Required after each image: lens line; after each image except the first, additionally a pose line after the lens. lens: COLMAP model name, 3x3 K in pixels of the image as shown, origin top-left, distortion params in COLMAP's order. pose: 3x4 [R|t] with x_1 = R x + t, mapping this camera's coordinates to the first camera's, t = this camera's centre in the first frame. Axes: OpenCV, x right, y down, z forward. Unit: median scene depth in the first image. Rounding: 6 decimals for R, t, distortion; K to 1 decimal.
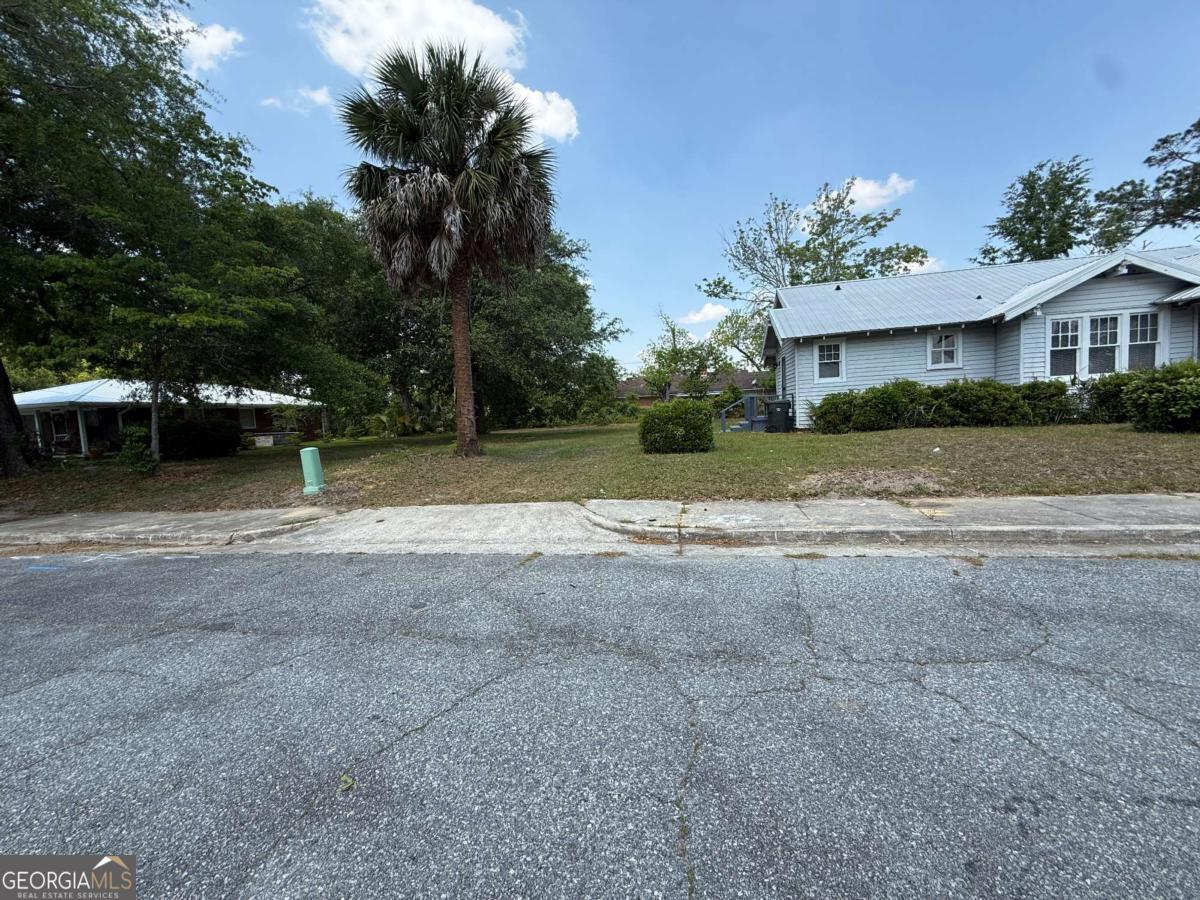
lens RADIAL K [[481.6, 0, 599.3], [0, 481.6, 447.9], [0, 0, 1]] dist [0.001444, 0.000149]
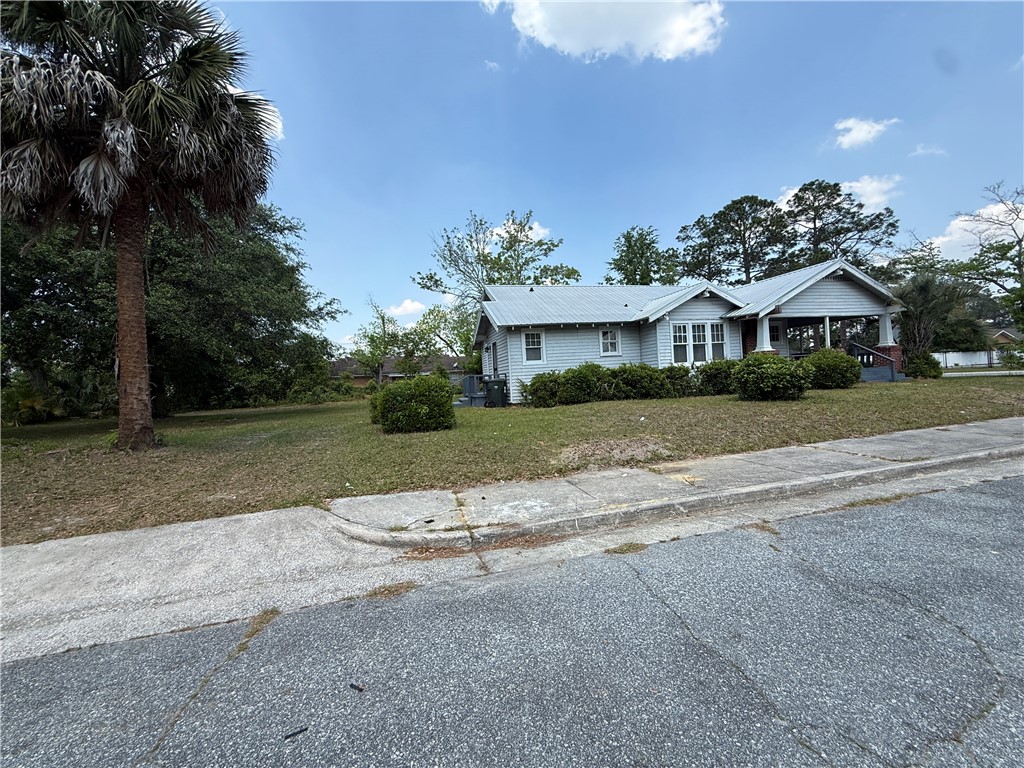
lens RADIAL K [[410.9, 0, 513.8], [0, 410.9, 383.7], [0, 0, 1]] dist [0.001444, 0.000149]
pose [[0.892291, 0.000111, 0.451461, -0.037940], [0.040867, 0.995875, -0.081017, -0.009409], [-0.449608, 0.090741, 0.888605, 0.154967]]
